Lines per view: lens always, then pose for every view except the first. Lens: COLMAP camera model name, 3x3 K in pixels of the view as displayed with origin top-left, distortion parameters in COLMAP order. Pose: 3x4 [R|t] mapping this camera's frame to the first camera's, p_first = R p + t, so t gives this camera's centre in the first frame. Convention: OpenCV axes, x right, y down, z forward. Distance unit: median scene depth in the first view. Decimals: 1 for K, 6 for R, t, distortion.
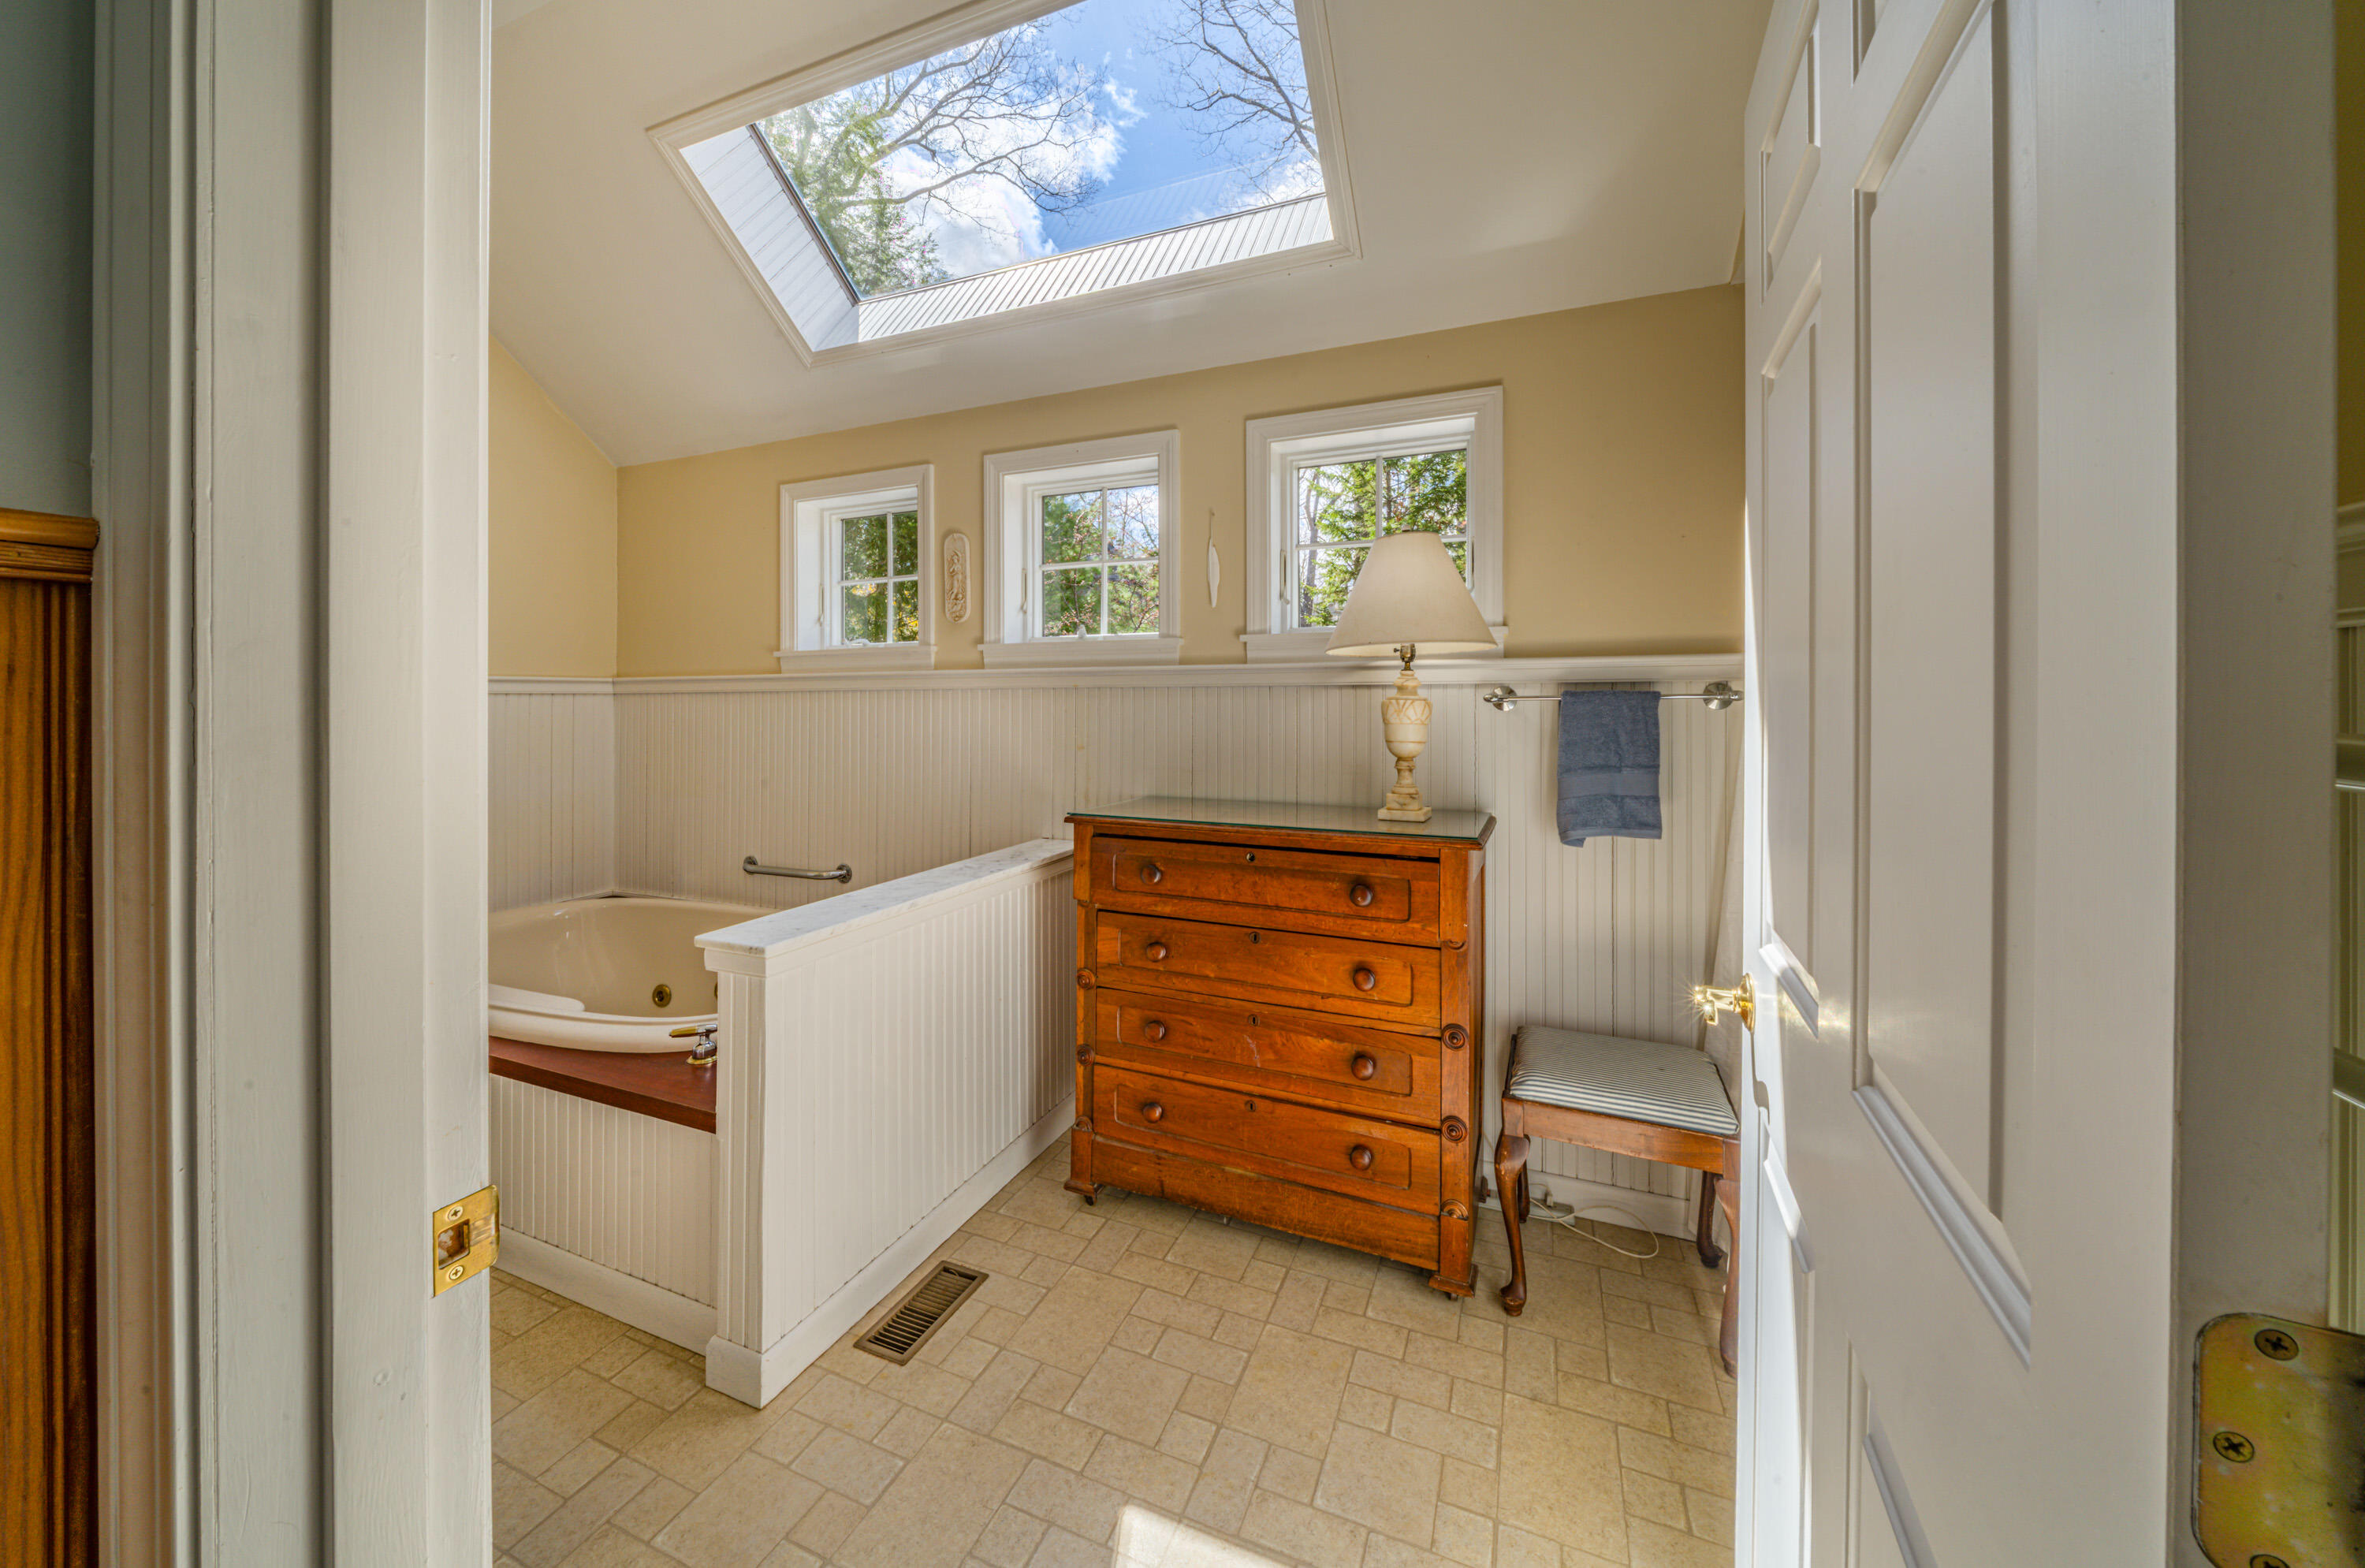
lens RADIAL K [[817.7, 0, 1213.6], [0, 817.7, 709.2], [0, 0, 1]] dist [-0.001263, -0.000003]
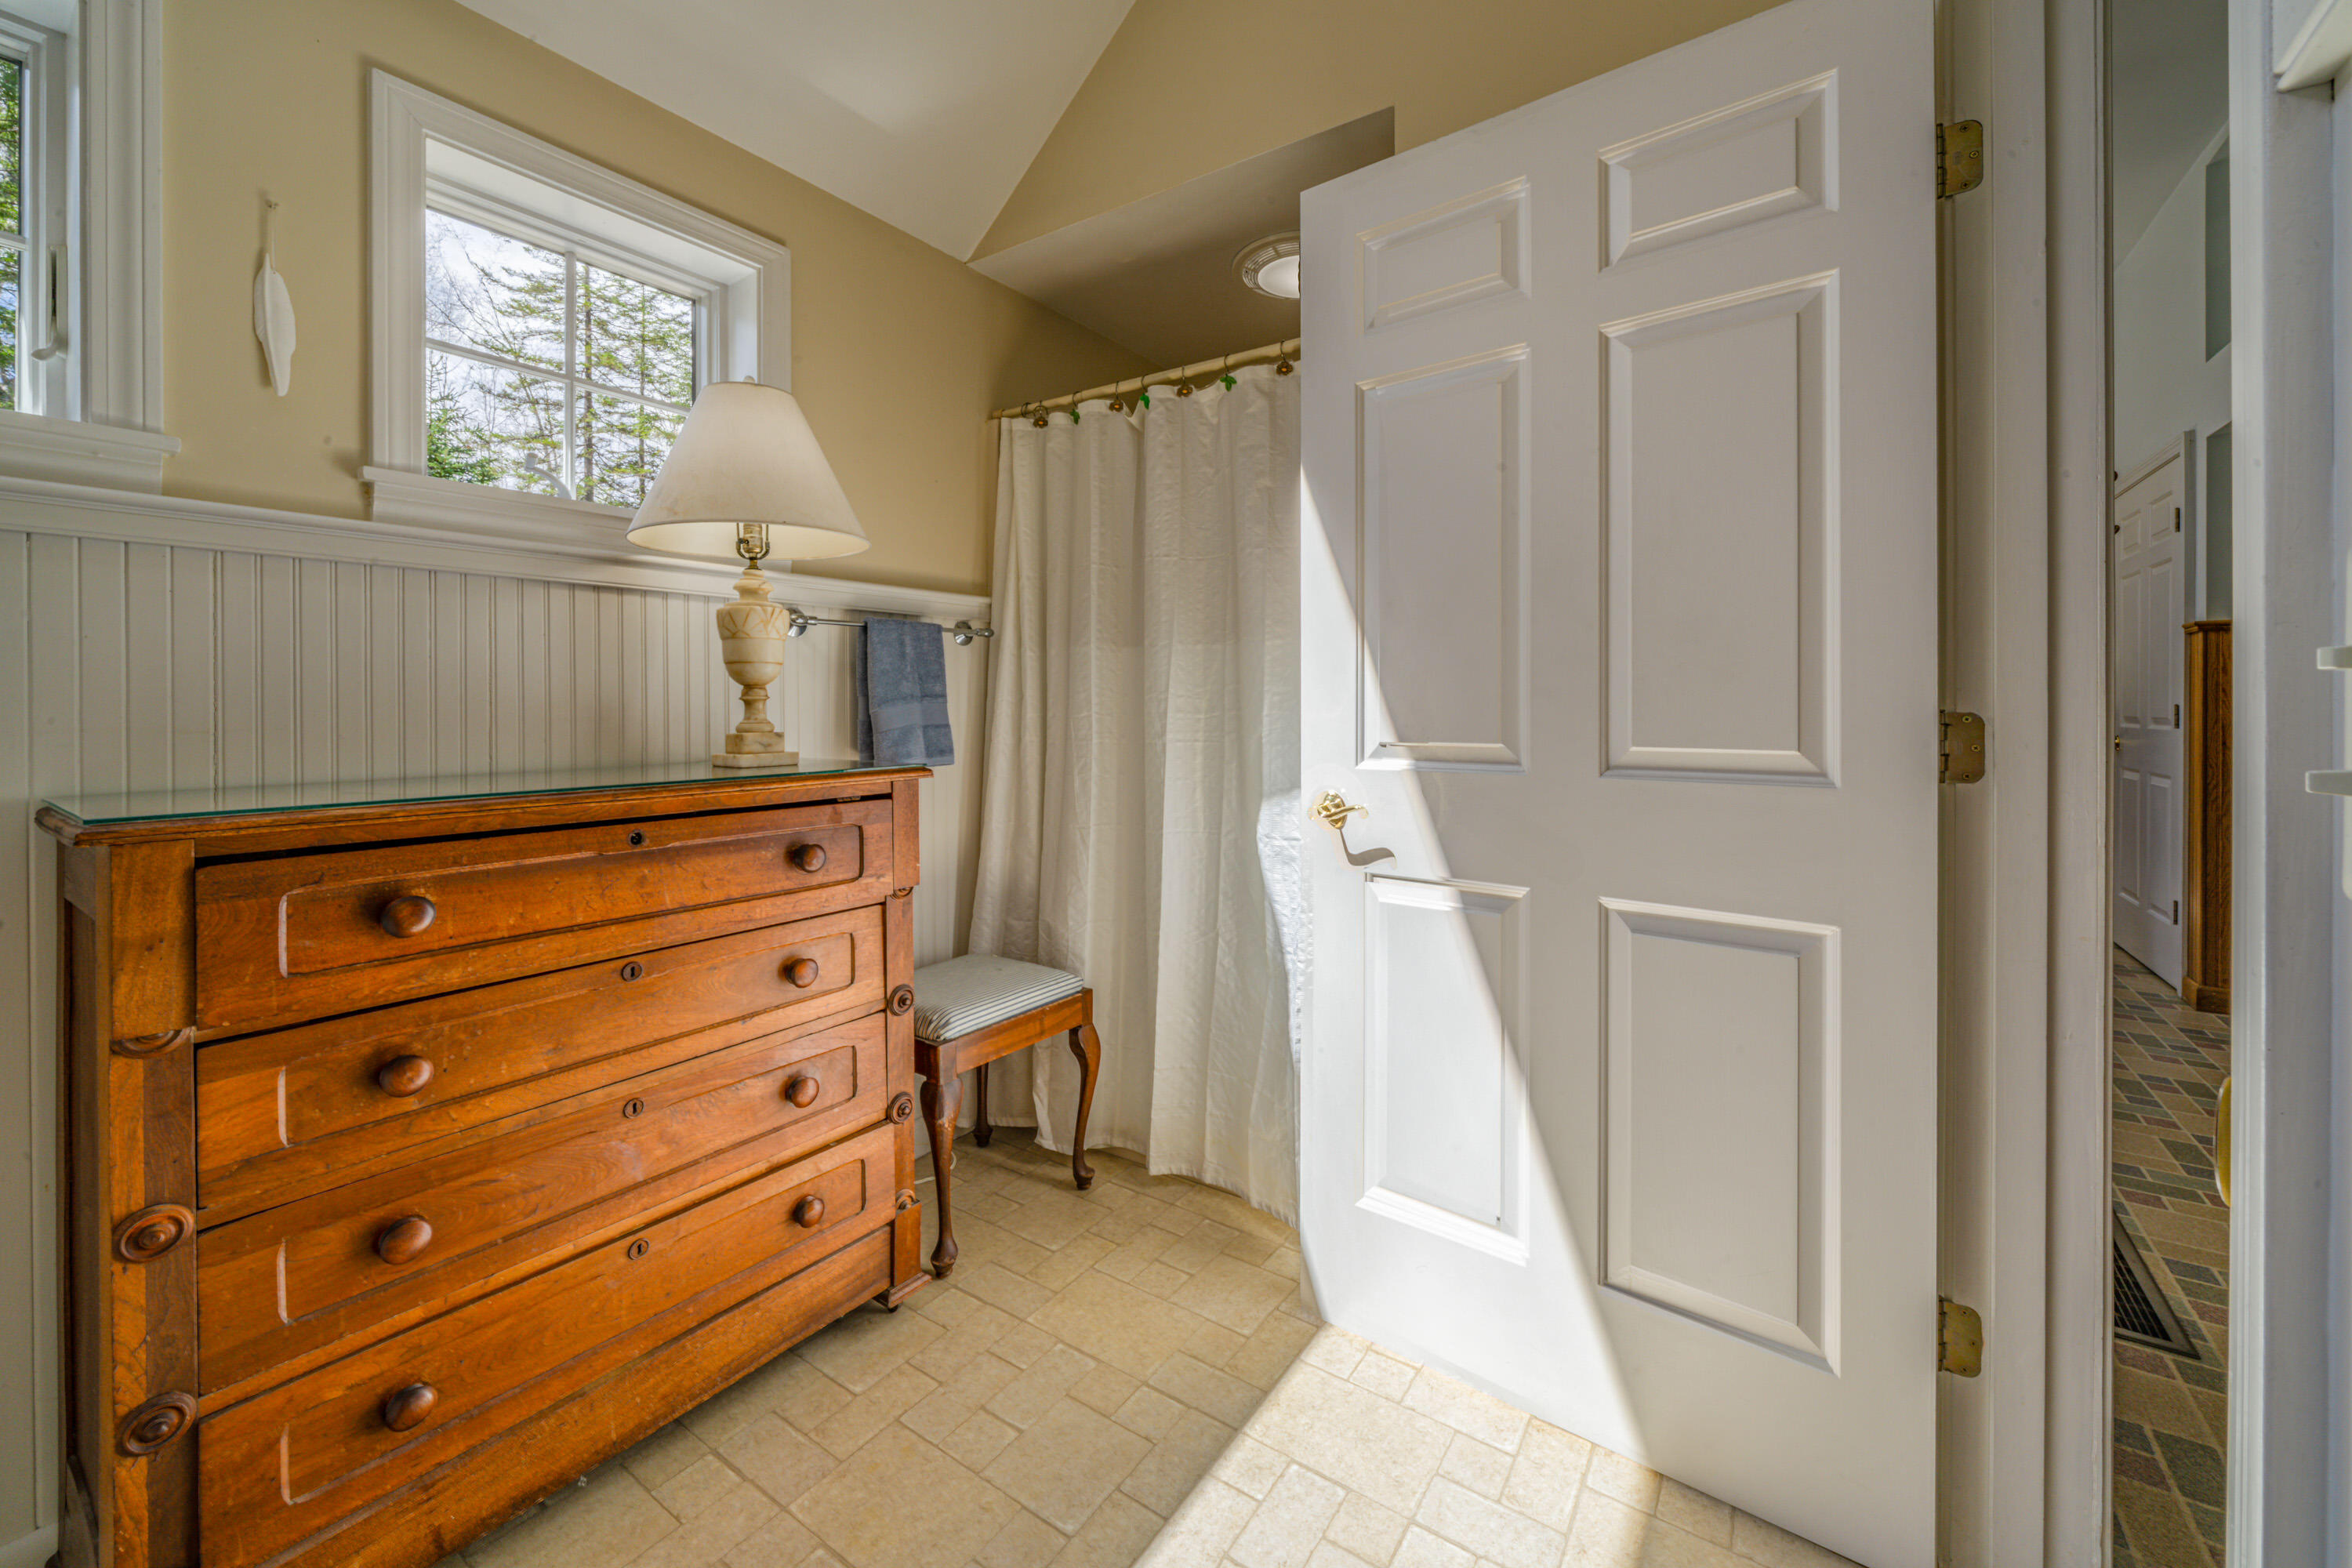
lens RADIAL K [[885.1, 0, 1173.3], [0, 885.1, 703.9], [0, 0, 1]] dist [0.001091, 0.000117]
pose [[0.253534, -0.004977, 0.967314, -0.482861], [0.006851, 0.999971, 0.003349, 0.080490], [-0.967302, 0.005778, 0.253561, 0.441624]]
